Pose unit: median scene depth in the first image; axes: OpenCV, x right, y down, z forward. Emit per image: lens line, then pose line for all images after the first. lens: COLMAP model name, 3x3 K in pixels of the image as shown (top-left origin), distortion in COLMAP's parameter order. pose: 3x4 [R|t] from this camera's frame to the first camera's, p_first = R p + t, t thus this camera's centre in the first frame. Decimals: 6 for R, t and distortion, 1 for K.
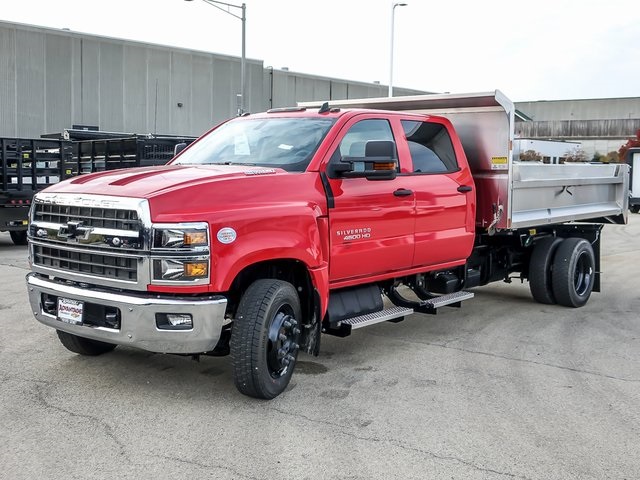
lens RADIAL K [[777.9, 0, 320.0], [0, 777.9, 240.0], [0, 0, 1]] dist [-0.023008, -0.040159]
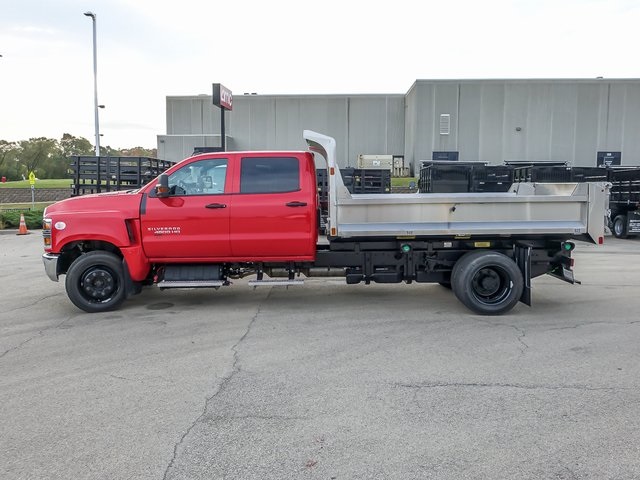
lens RADIAL K [[572.2, 0, 320.0], [0, 572.2, 240.0], [0, 0, 1]] dist [-0.004634, -0.004490]
pose [[0.641600, 0.059348, -0.764740, 1.445604], [-0.058097, 0.997898, 0.028700, -0.050000], [0.764836, 0.026016, 0.643700, 0.557601]]
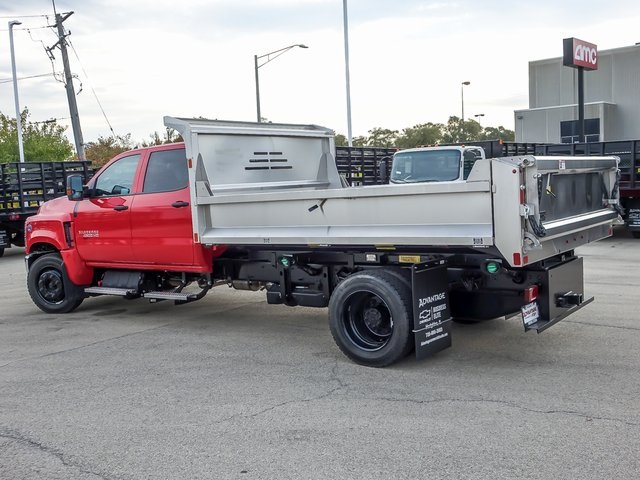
lens RADIAL K [[682.9, 0, 320.0], [0, 682.9, 240.0], [0, 0, 1]] dist [-0.005458, 0.004755]
pose [[0.051860, 0.070606, -0.996155, 1.765405], [-0.041950, 0.996771, 0.068466, -0.132708], [0.997773, 0.038238, 0.054655, 1.683277]]
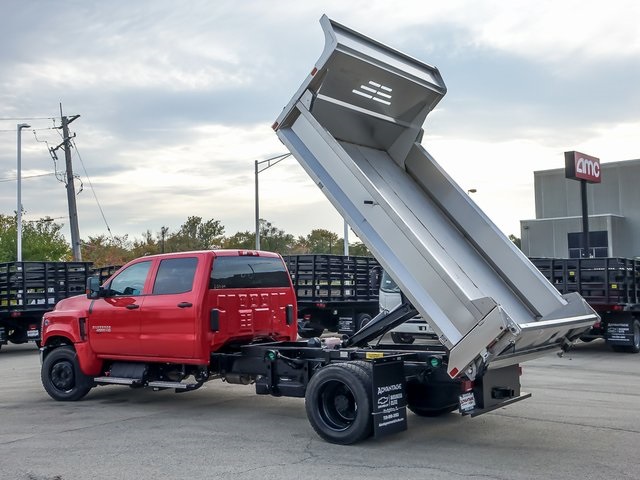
lens RADIAL K [[736.5, 0, 320.0], [0, 736.5, 240.0], [0, 0, 1]] dist [-0.002804, -0.015192]
pose [[0.051627, -0.076914, -0.995700, 2.166849], [-0.070730, 0.994245, -0.080469, -0.134561], [0.996159, 0.074580, 0.045889, 1.702716]]
